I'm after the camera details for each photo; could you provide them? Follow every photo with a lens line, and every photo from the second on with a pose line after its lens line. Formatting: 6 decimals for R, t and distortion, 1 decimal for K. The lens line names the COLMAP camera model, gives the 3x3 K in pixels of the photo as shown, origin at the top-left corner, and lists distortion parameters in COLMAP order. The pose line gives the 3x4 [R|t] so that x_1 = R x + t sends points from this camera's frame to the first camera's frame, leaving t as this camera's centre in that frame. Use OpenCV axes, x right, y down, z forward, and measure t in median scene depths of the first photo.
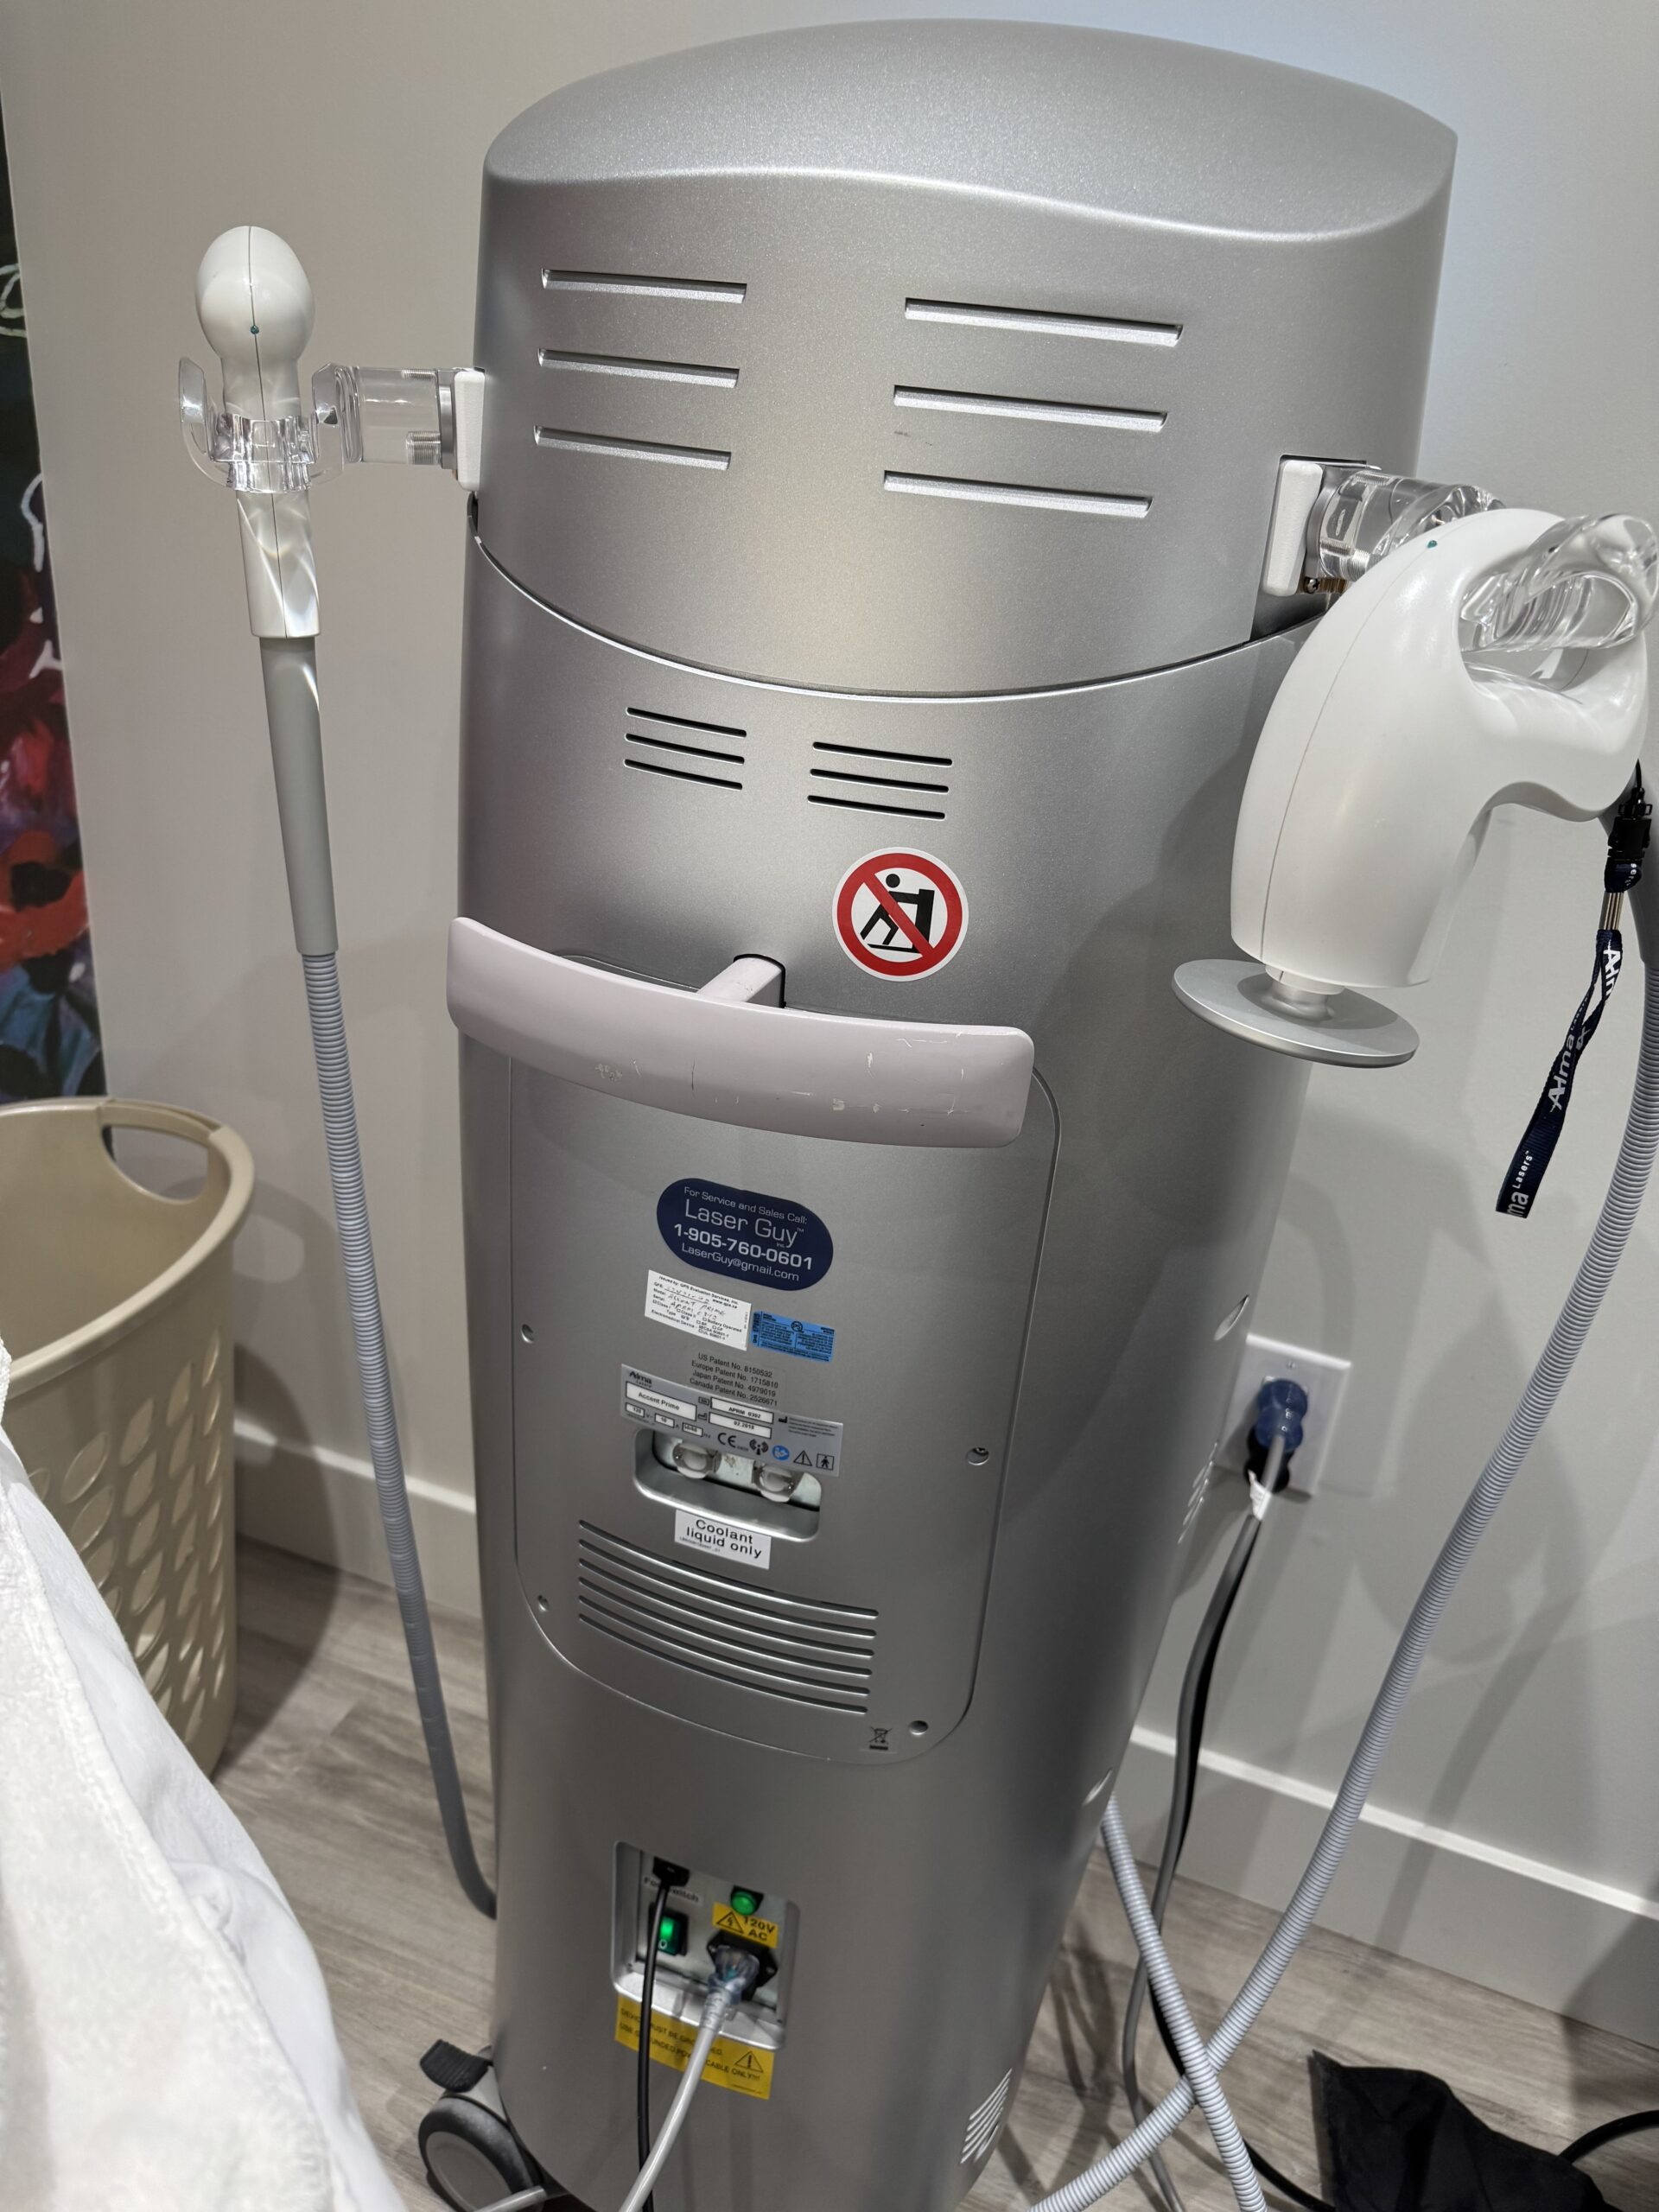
lens RADIAL K [[1558.6, 0, 829.5], [0, 1558.6, 1106.0], [0, 0, 1]] dist [-0.027294, 0.002569]
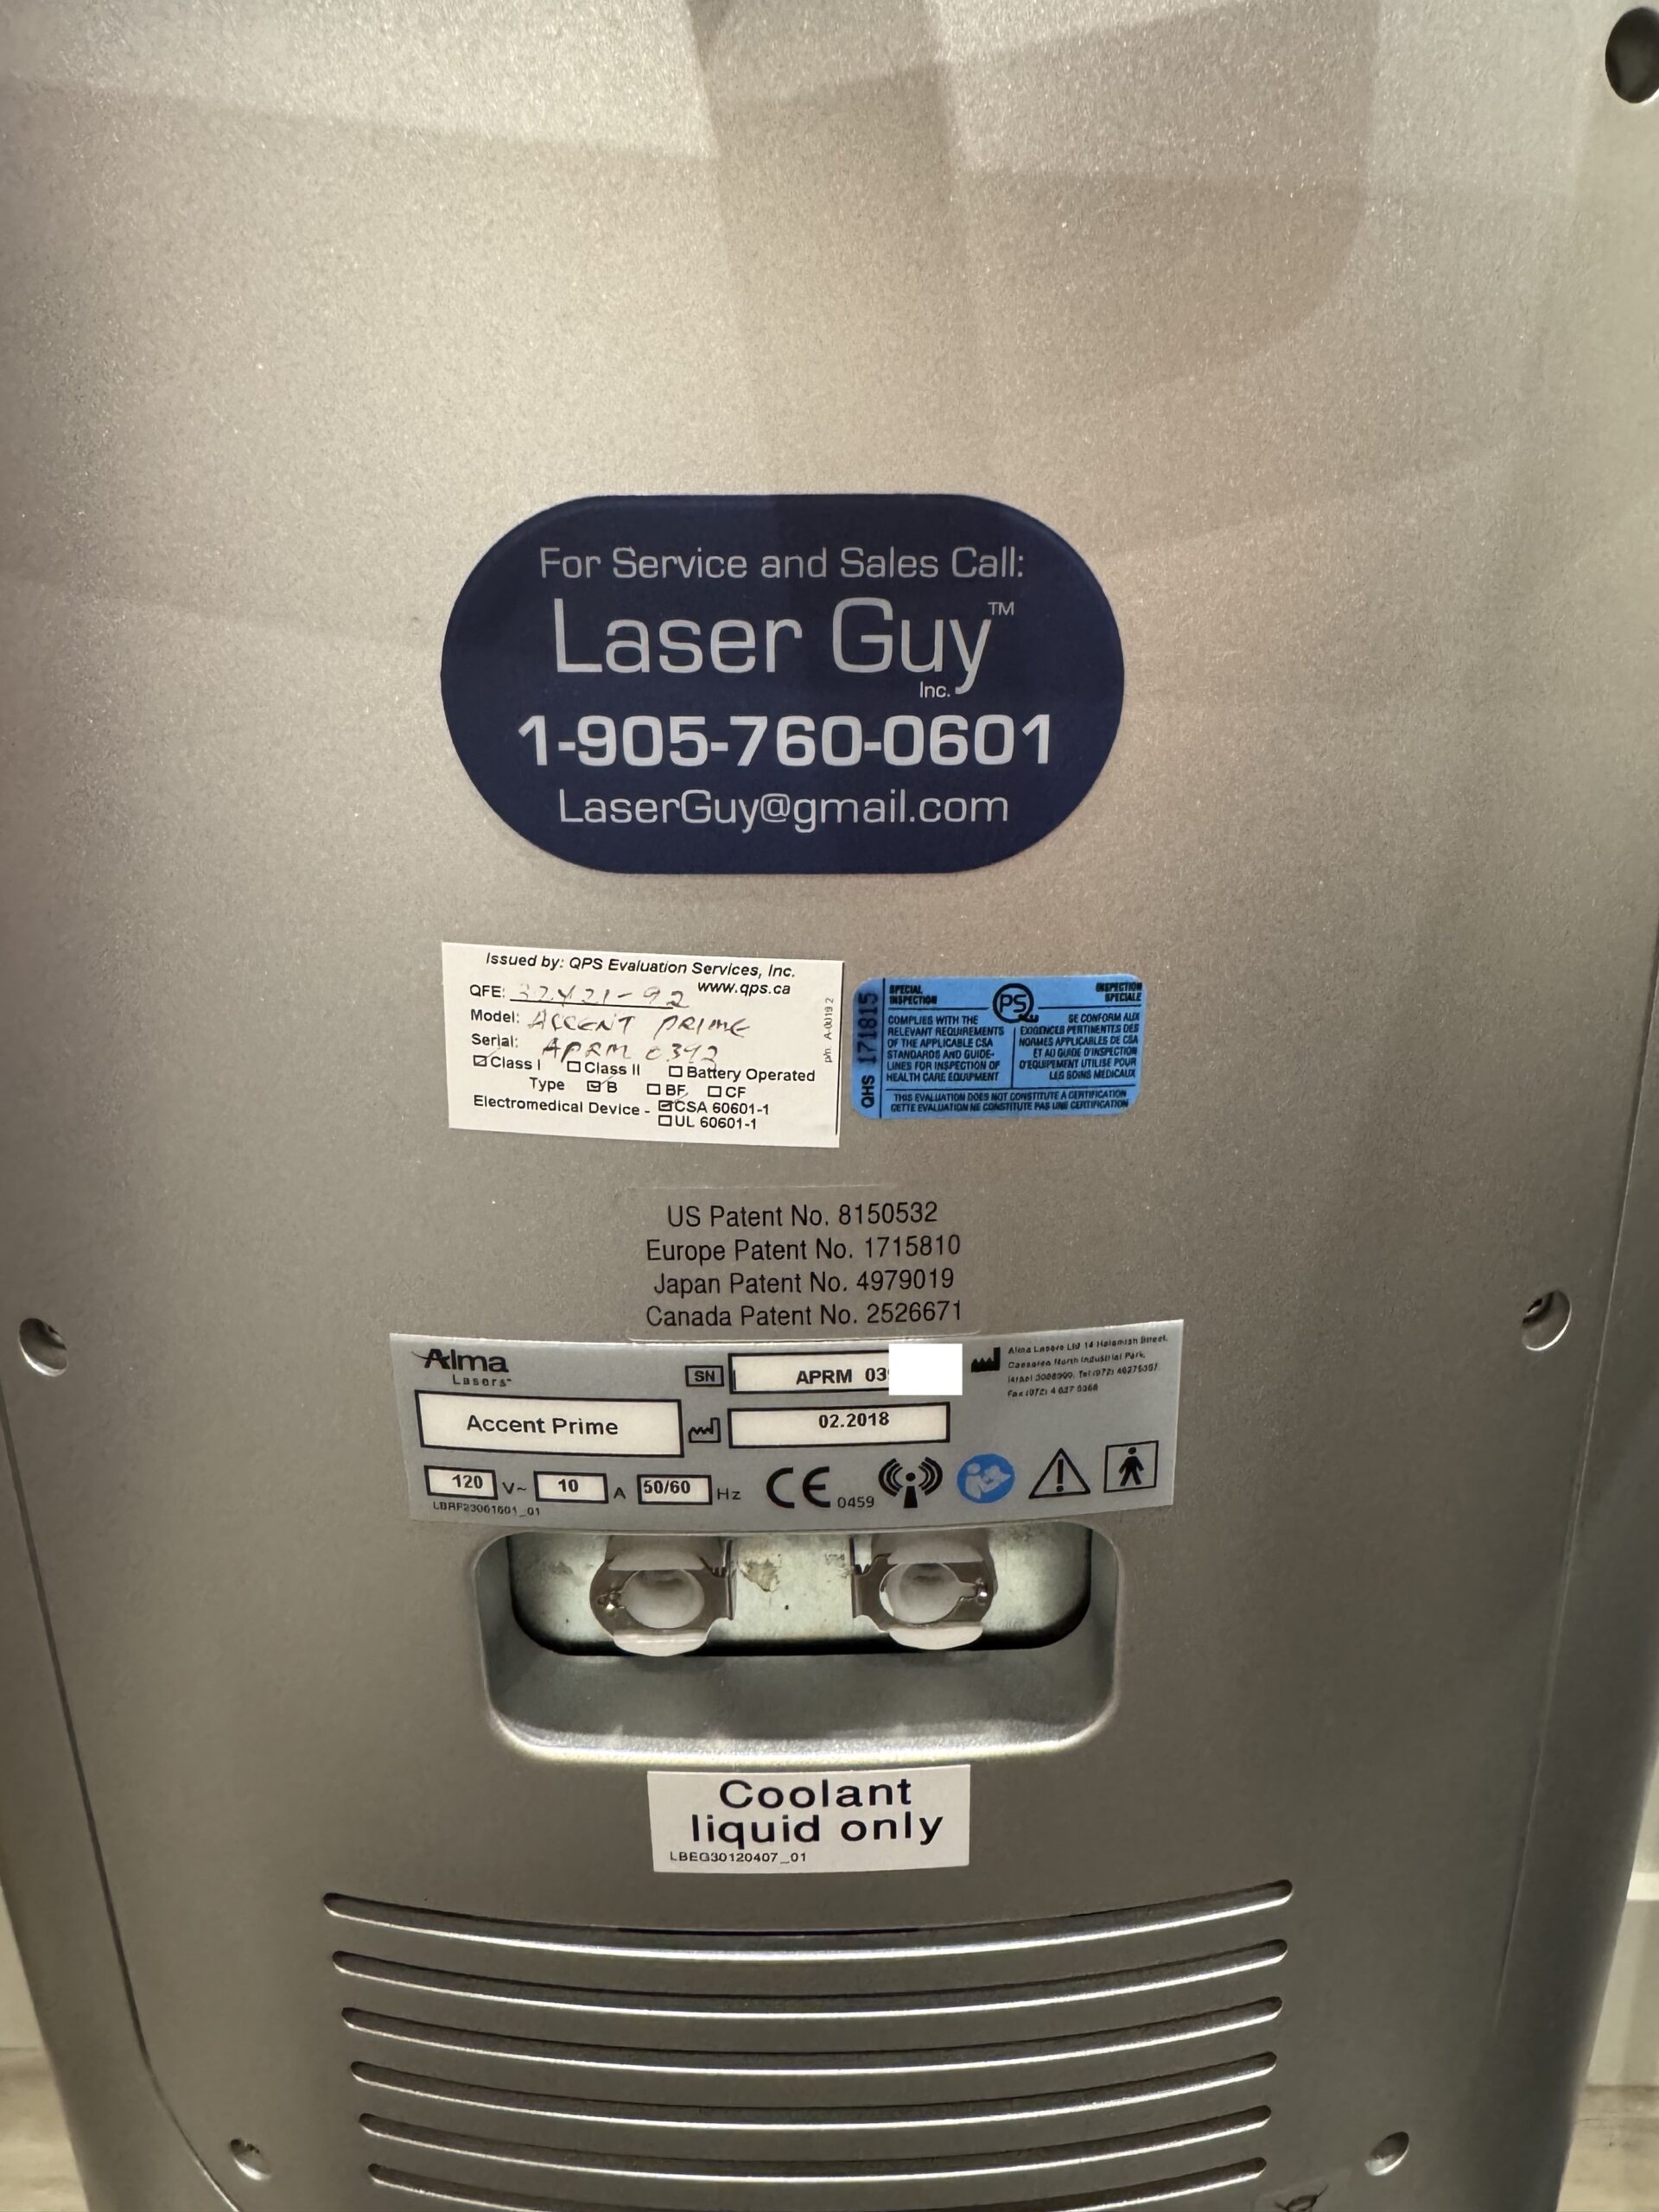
lens RADIAL K [[1550.0, 0, 829.5], [0, 1550.0, 1106.0], [0, 0, 1]] dist [-0.023027, 0.001216]
pose [[0.940168, -0.192915, 0.280835, -0.137239], [0.219976, 0.973136, -0.067948, 0.171994], [-0.260183, 0.125659, 0.957348, 0.735133]]
